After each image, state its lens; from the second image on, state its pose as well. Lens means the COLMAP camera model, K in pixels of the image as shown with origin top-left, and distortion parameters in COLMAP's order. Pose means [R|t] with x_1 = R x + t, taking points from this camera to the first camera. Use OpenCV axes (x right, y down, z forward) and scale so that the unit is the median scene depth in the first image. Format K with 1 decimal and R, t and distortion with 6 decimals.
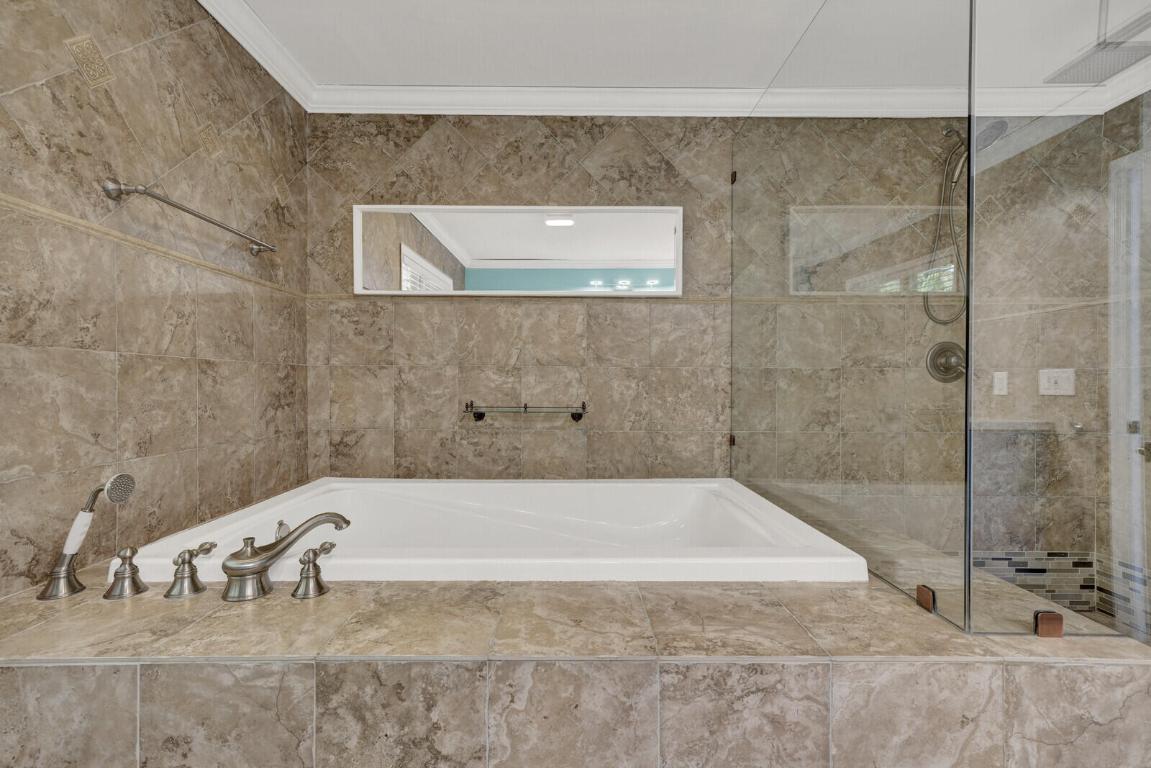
lens RADIAL K [[524.0, 0, 574.9], [0, 524.0, 384.5], [0, 0, 1]] dist [0.009691, 0.001601]
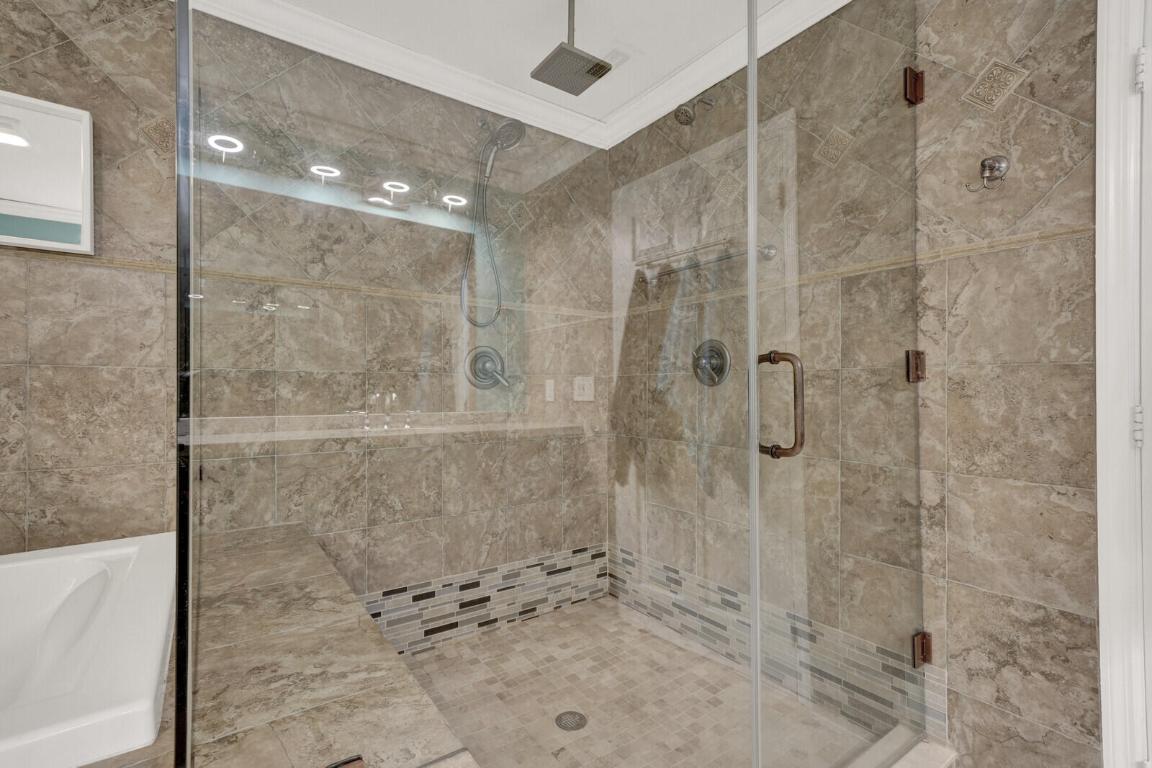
lens RADIAL K [[524.5, 0, 577.7], [0, 524.5, 384.4], [0, 0, 1]] dist [0.009691, 0.001601]
pose [[0.819542, 0.003367, 0.573010, 0.306219], [0.004718, 0.999909, -0.012623, 0.000152], [-0.573000, 0.013048, 0.819451, 0.135297]]
